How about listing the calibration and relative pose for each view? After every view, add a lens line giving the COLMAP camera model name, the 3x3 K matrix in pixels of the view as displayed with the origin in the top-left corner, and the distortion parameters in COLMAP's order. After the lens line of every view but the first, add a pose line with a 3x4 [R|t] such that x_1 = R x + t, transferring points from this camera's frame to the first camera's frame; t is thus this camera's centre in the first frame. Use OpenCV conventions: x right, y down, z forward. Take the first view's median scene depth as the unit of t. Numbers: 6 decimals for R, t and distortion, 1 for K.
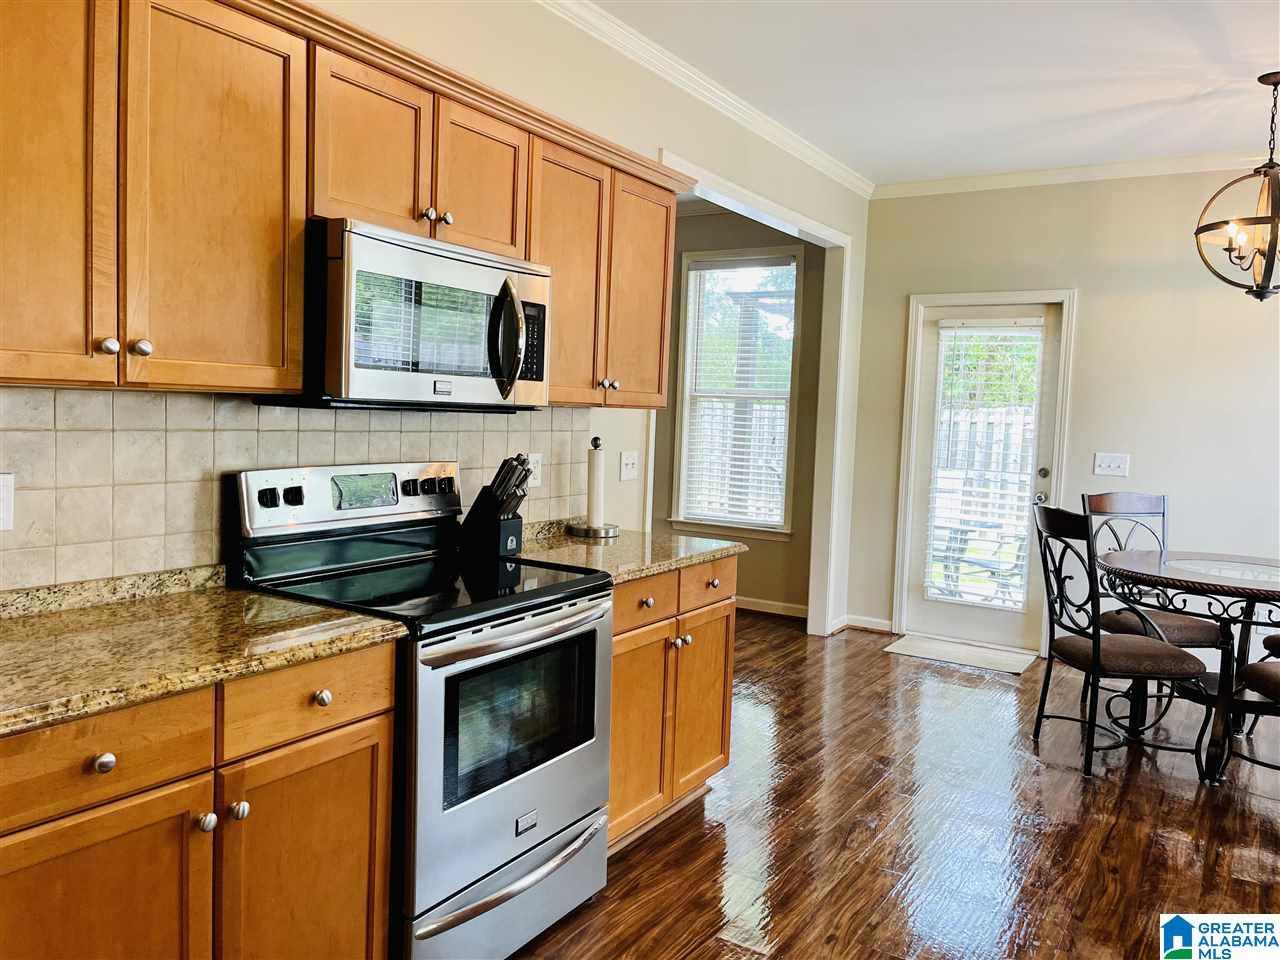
lens RADIAL K [[967.4, 0, 638.5], [0, 967.4, 474.5], [0, 0, 1]] dist [0.057839, -0.081271]
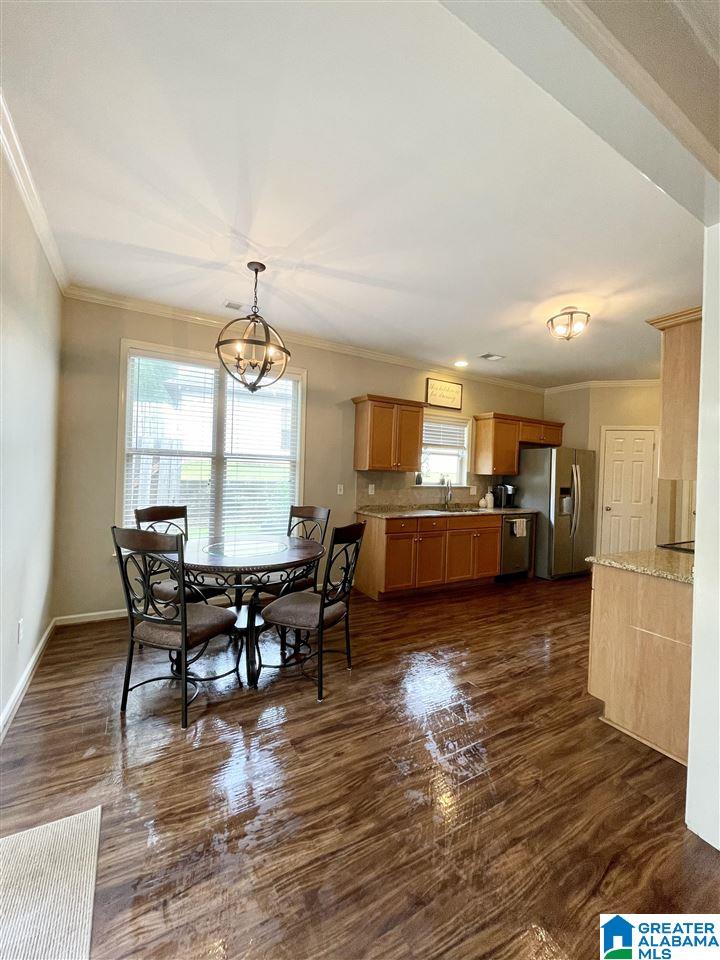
lens RADIAL K [[388.3, 0, 357.2], [0, 388.3, 473.2], [0, 0, 1]] dist [-0.000639, -0.000807]
pose [[-0.883565, -0.063898, 0.463928, 0.187207], [-0.030122, 0.996351, 0.079861, -0.126850], [-0.467338, 0.056588, -0.882266, 2.074464]]
